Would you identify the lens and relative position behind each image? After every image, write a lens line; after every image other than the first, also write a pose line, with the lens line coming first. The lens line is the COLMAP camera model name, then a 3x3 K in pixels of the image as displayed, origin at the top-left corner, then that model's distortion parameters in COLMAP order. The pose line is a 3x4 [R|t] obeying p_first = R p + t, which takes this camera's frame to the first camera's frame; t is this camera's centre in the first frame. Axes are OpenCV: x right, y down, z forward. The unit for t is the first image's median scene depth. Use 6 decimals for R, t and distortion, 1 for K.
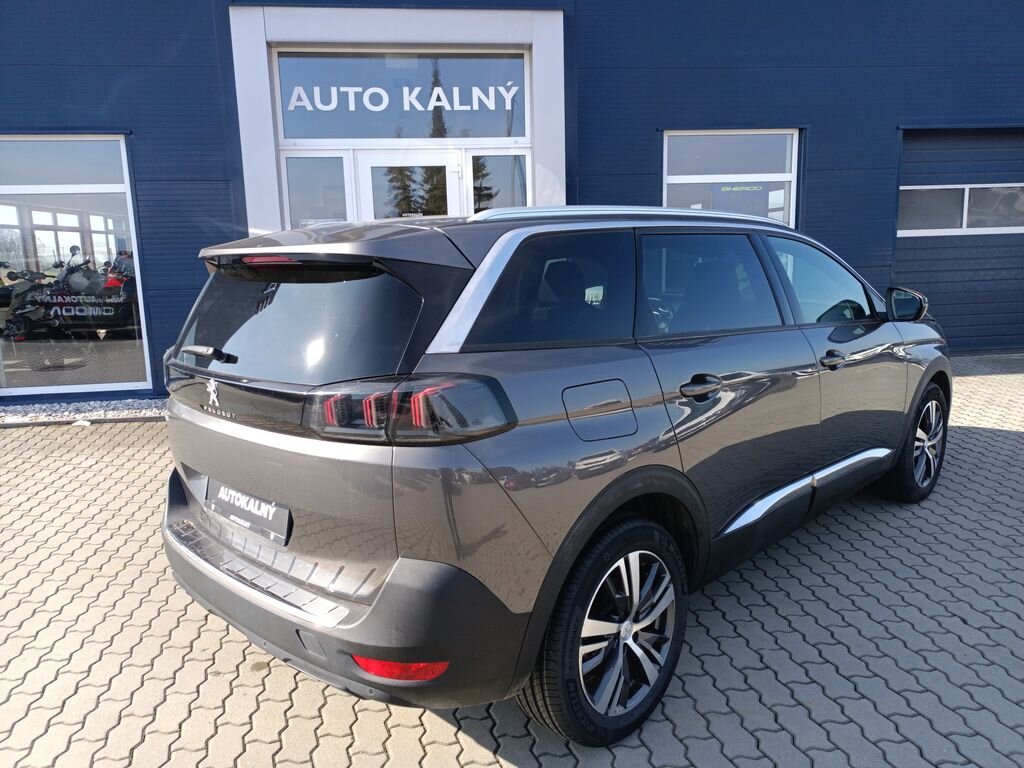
lens RADIAL K [[756.6, 0, 514.6], [0, 756.6, 381.4], [0, 0, 1]] dist [0.037688, -0.024090]
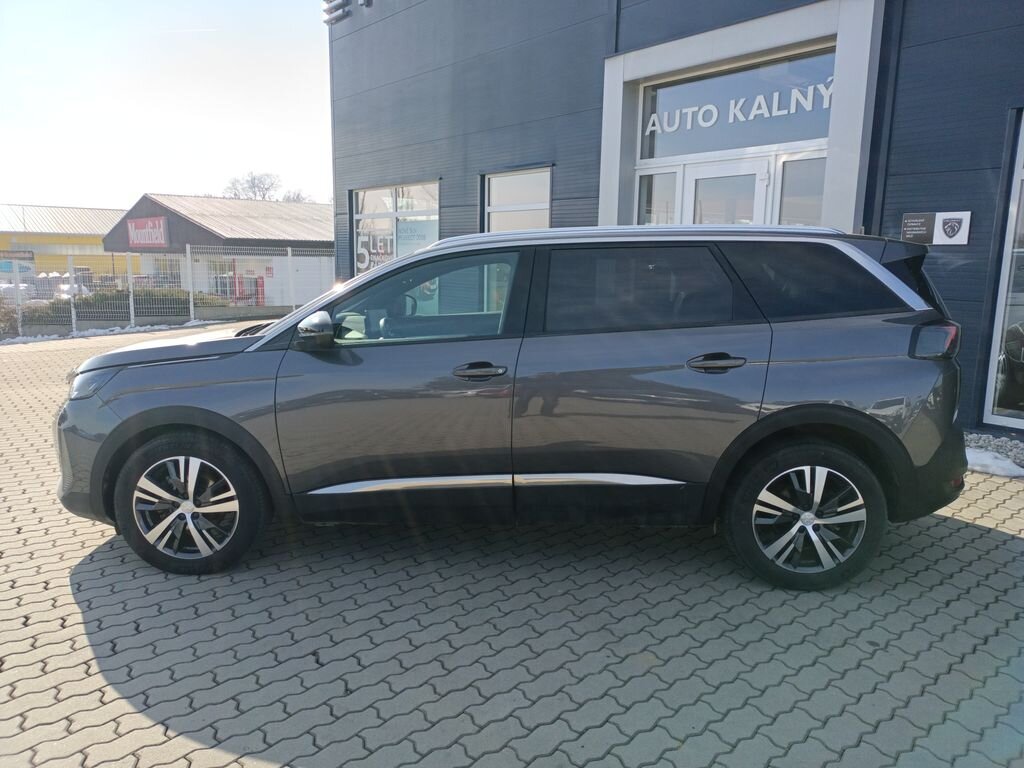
lens RADIAL K [[756.6, 0, 511.1], [0, 756.6, 384.2], [0, 0, 1]] dist [0.037688, -0.024090]
pose [[0.523991, 0.177246, -0.833077, 0.631901], [-0.174183, 0.979735, 0.098890, -0.058182], [0.833723, 0.093290, 0.544246, 0.220261]]
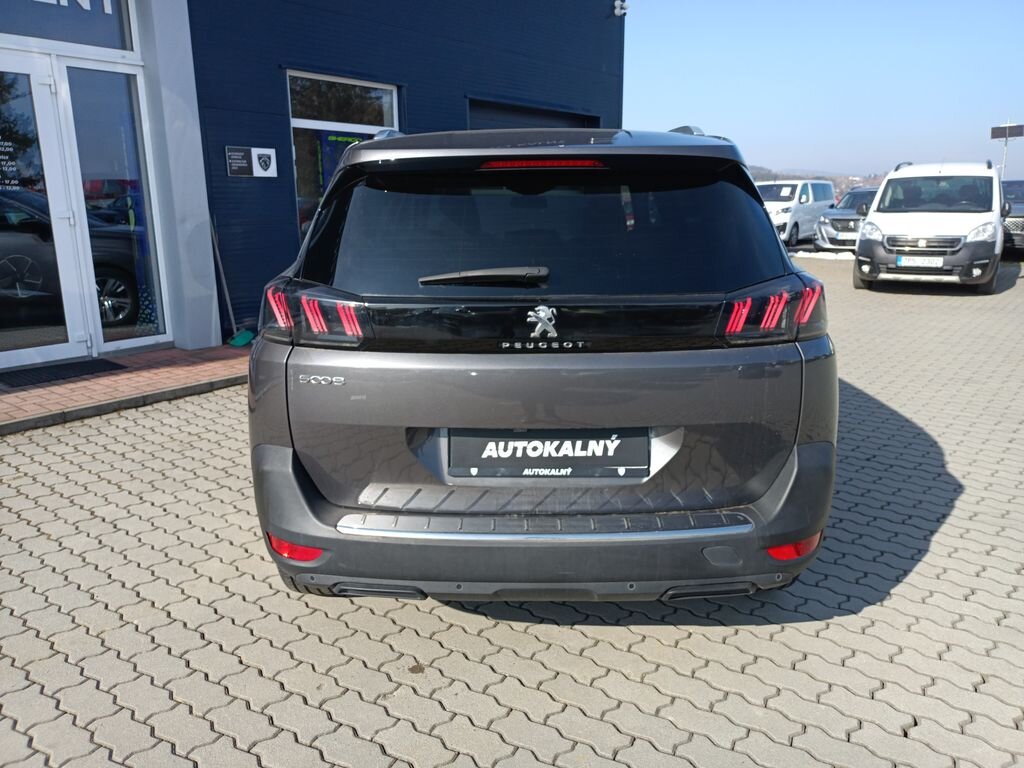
lens RADIAL K [[756.6, 0, 513.2], [0, 756.6, 381.5], [0, 0, 1]] dist [0.037688, -0.024090]
pose [[0.721158, -0.138178, 0.678850, -0.309591], [0.098861, 0.990404, 0.096572, -0.009648], [-0.685680, -0.002532, 0.727898, 0.122465]]
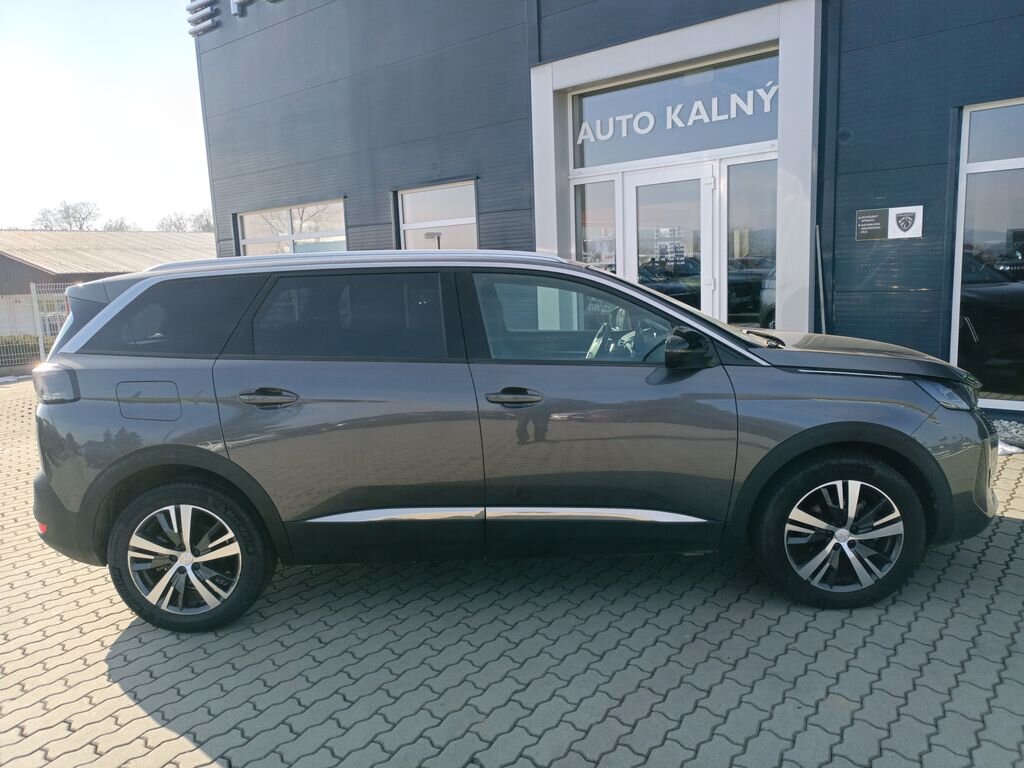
lens RADIAL K [[756.6, 0, 510.6], [0, 756.6, 383.4], [0, 0, 1]] dist [0.037688, -0.024090]
pose [[0.681843, 0.108019, -0.723479, 0.501964], [-0.101923, 0.993418, 0.052266, -0.043636], [0.724363, 0.038102, 0.688365, 0.142461]]
